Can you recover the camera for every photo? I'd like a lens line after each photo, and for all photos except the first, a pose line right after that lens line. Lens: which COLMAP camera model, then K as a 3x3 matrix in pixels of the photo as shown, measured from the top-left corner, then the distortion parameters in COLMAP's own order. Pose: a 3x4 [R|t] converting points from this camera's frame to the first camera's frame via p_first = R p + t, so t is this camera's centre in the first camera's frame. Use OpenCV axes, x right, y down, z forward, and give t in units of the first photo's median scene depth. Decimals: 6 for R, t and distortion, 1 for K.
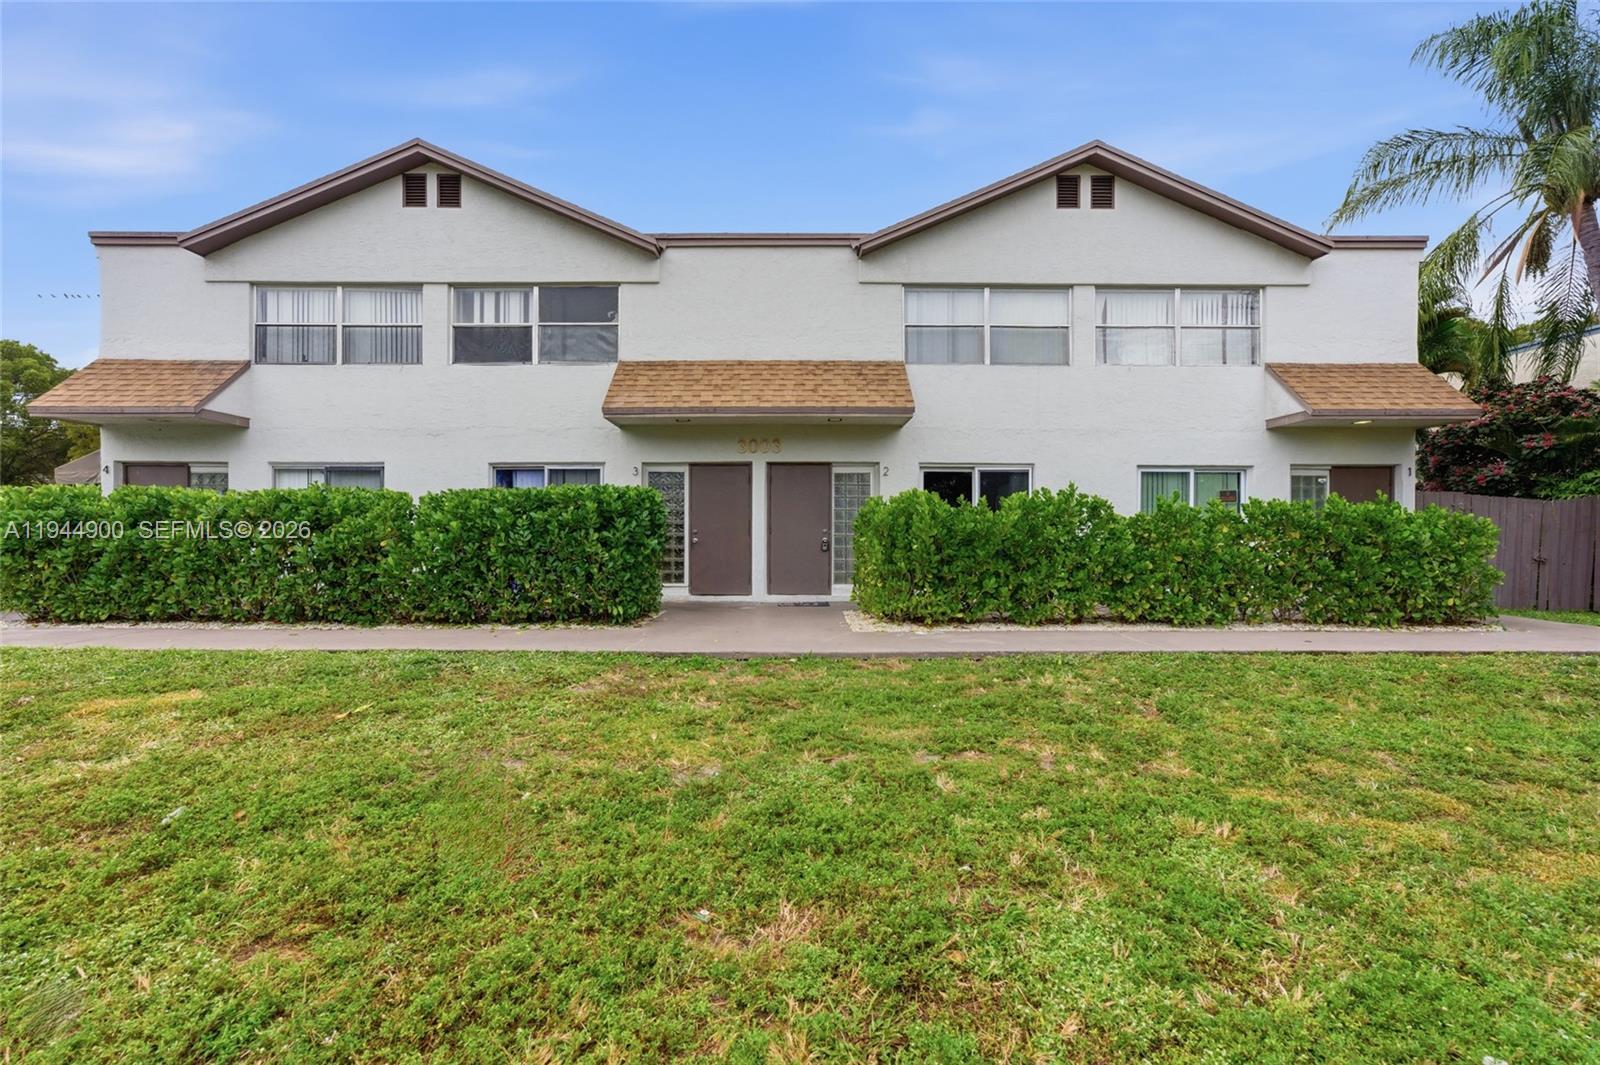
lens RADIAL K [[665.2, 0, 796.3], [0, 665.2, 498.9], [0, 0, 1]] dist [-0.024835, 0.014688]
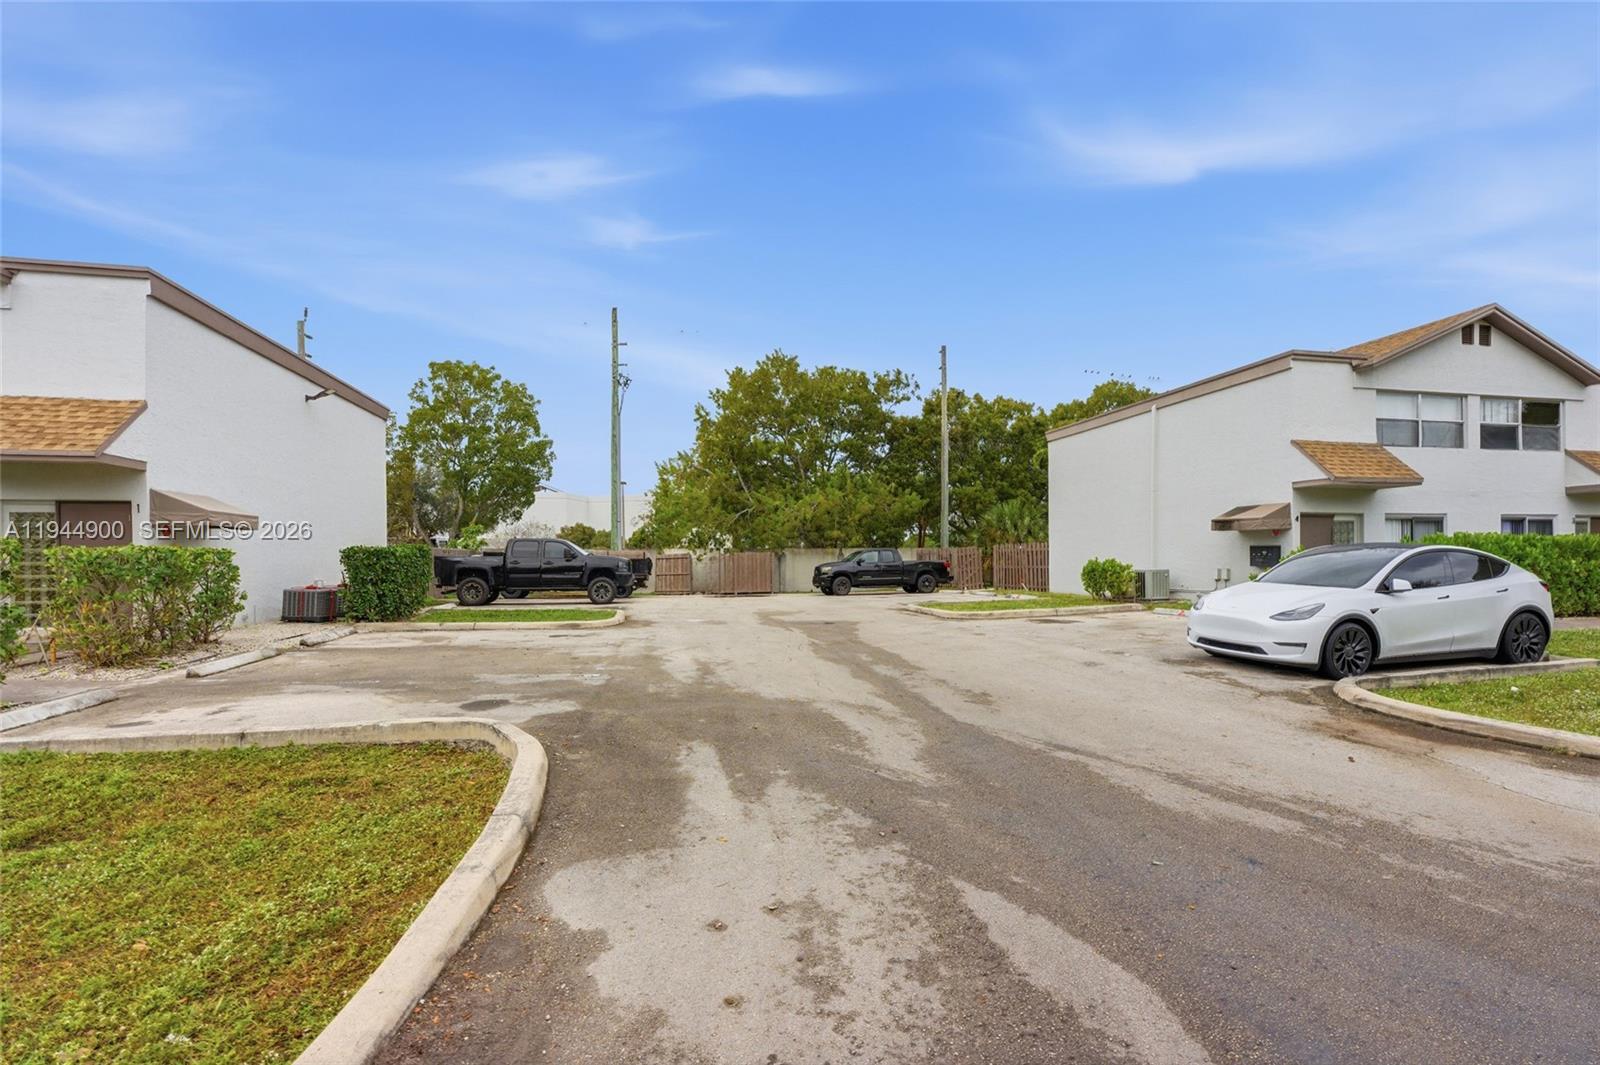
lens RADIAL K [[631.8, 0, 800.0], [0, 631.8, 532.5], [0, 0, 1]] dist [-0.032228, 0.017990]
pose [[0.968487, -0.011634, 0.248792, -1.363517], [0.017972, 0.999569, -0.023221, -0.005472], [-0.248415, 0.026960, 0.968278, 0.009246]]
